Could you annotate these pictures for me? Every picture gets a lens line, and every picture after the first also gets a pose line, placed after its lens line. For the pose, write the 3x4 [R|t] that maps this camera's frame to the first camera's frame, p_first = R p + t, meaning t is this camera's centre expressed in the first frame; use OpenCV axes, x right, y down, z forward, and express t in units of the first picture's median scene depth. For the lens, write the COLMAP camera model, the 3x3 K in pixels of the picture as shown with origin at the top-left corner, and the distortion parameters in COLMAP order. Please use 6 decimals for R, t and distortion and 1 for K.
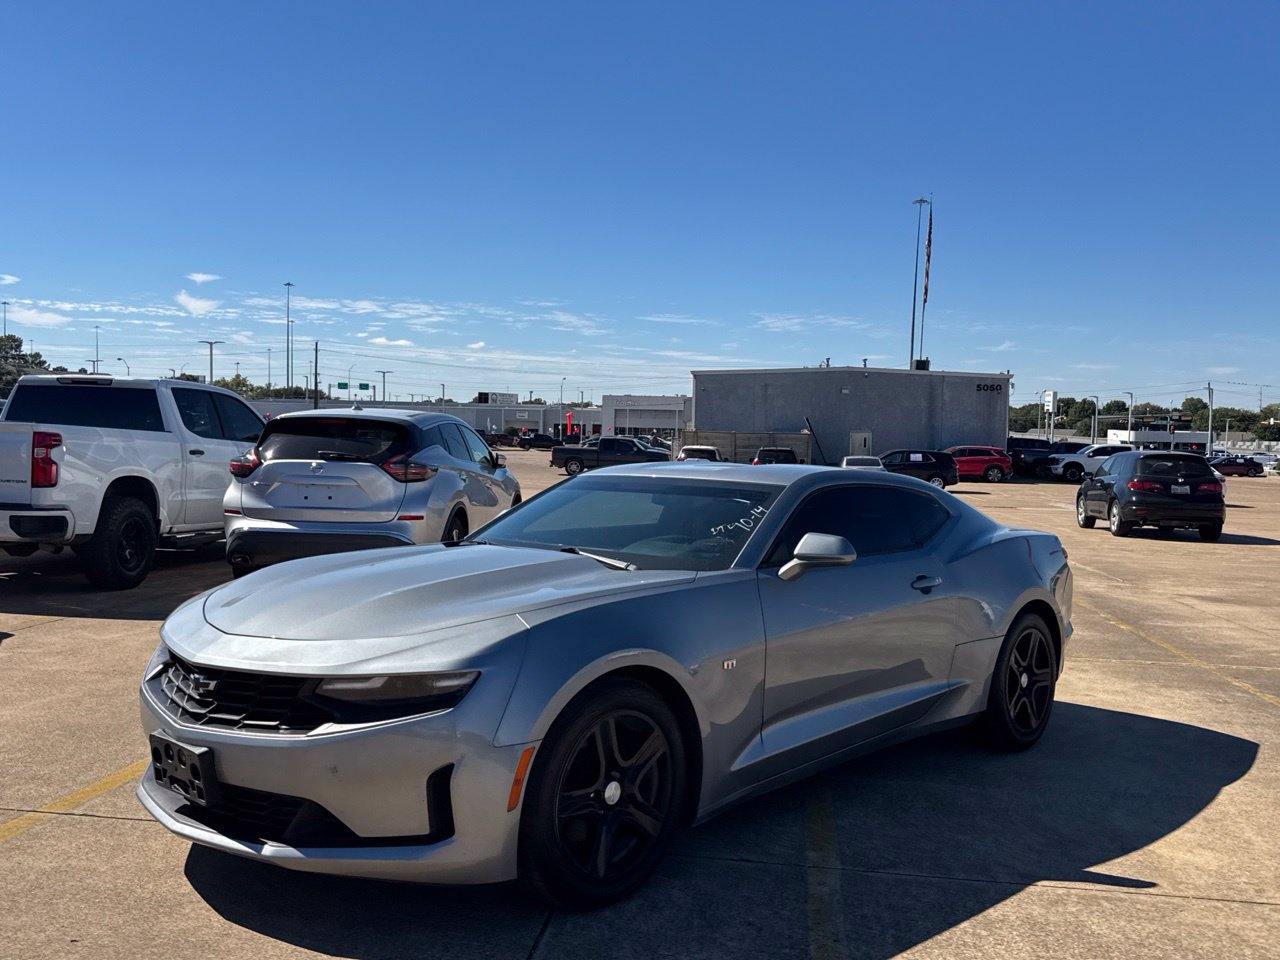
lens RADIAL K [[1140.0, 0, 633.1], [0, 1140.0, 488.2], [0, 0, 1]] dist [0.148762, -0.273874]
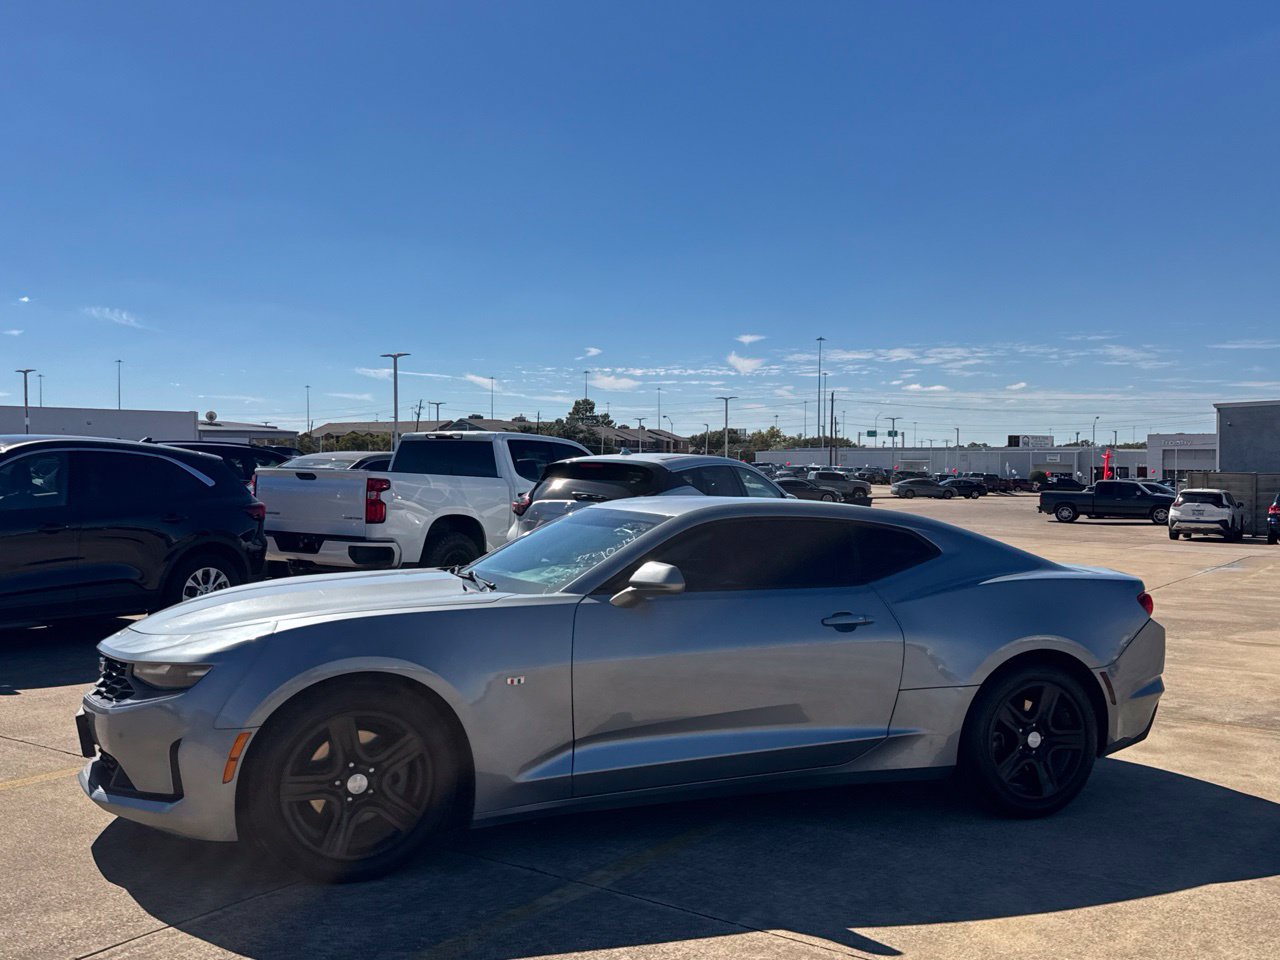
lens RADIAL K [[1140.0, 0, 630.6], [0, 1140.0, 485.9], [0, 0, 1]] dist [0.148762, -0.273874]
pose [[0.896673, -0.008663, -0.442608, 0.453176], [-0.010230, 0.999136, -0.040281, 0.009742], [0.442575, 0.040647, 0.895810, 0.055088]]
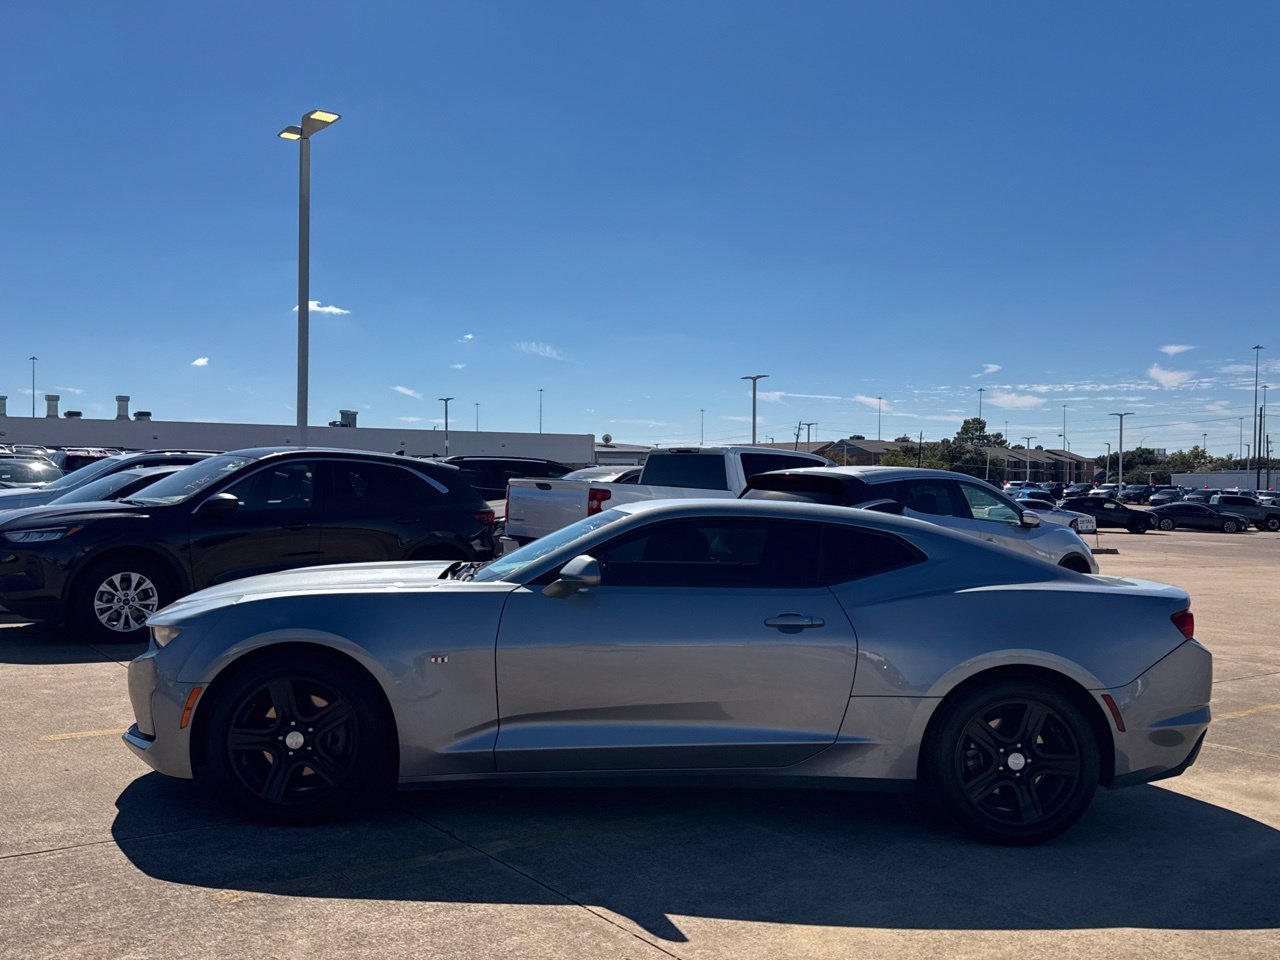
lens RADIAL K [[1140.0, 0, 648.3], [0, 1140.0, 496.4], [0, 0, 1]] dist [0.148762, -0.273874]
pose [[0.711244, -0.003327, -0.702937, 0.730278], [-0.036902, 0.998433, -0.042064, 0.020563], [0.701976, 0.055858, 0.710007, 0.213287]]
